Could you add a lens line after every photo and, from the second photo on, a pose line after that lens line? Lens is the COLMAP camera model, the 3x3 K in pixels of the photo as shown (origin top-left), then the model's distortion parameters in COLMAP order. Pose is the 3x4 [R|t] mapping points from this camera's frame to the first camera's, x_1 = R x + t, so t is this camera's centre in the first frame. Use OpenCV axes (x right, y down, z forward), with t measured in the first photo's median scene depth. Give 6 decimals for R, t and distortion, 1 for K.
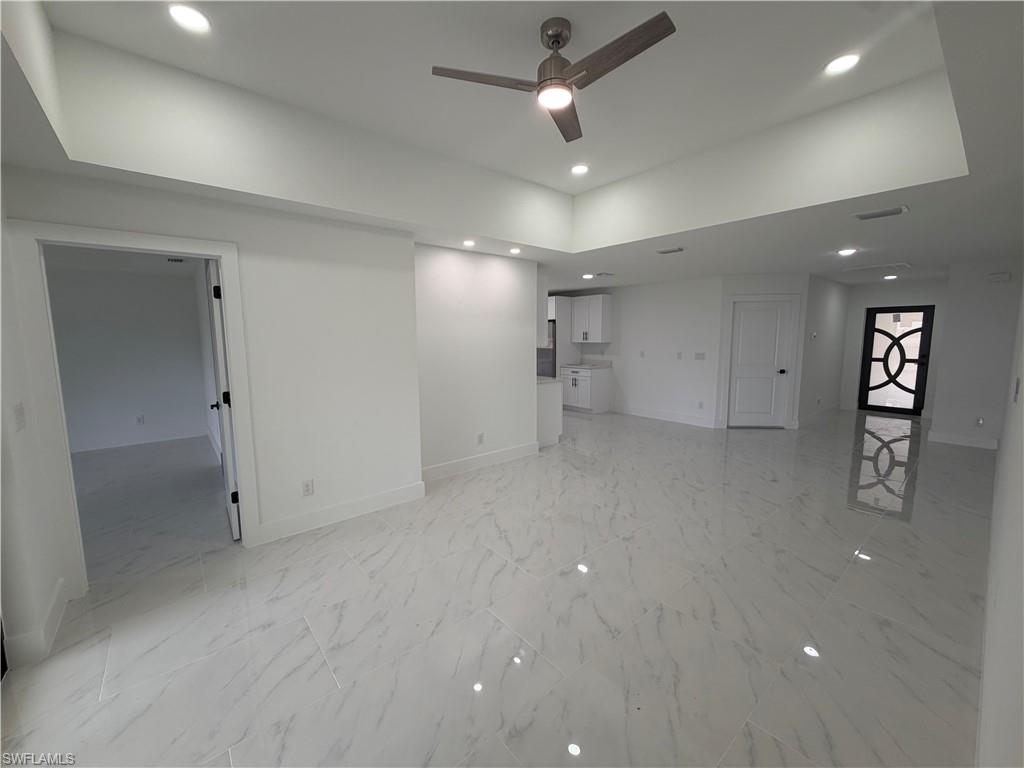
lens RADIAL K [[405.7, 0, 510.4], [0, 405.7, 380.8], [0, 0, 1]] dist [-0.000050, 0.000036]
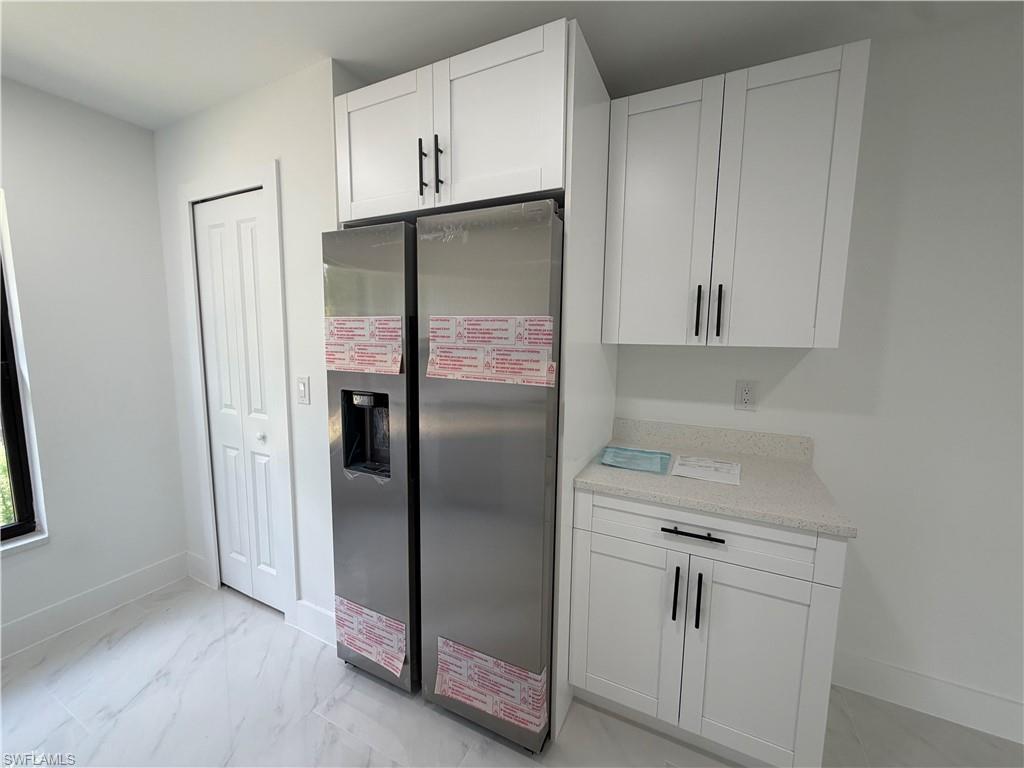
lens RADIAL K [[419.5, 0, 512.0], [0, 419.5, 384.0], [0, 0, 1]] dist [-0.000649, -0.000075]
pose [[0.922993, -0.028449, 0.383764, 0.033687], [0.025036, 0.999590, 0.013885, -0.082762], [-0.384002, -0.003208, 0.923327, 0.864650]]
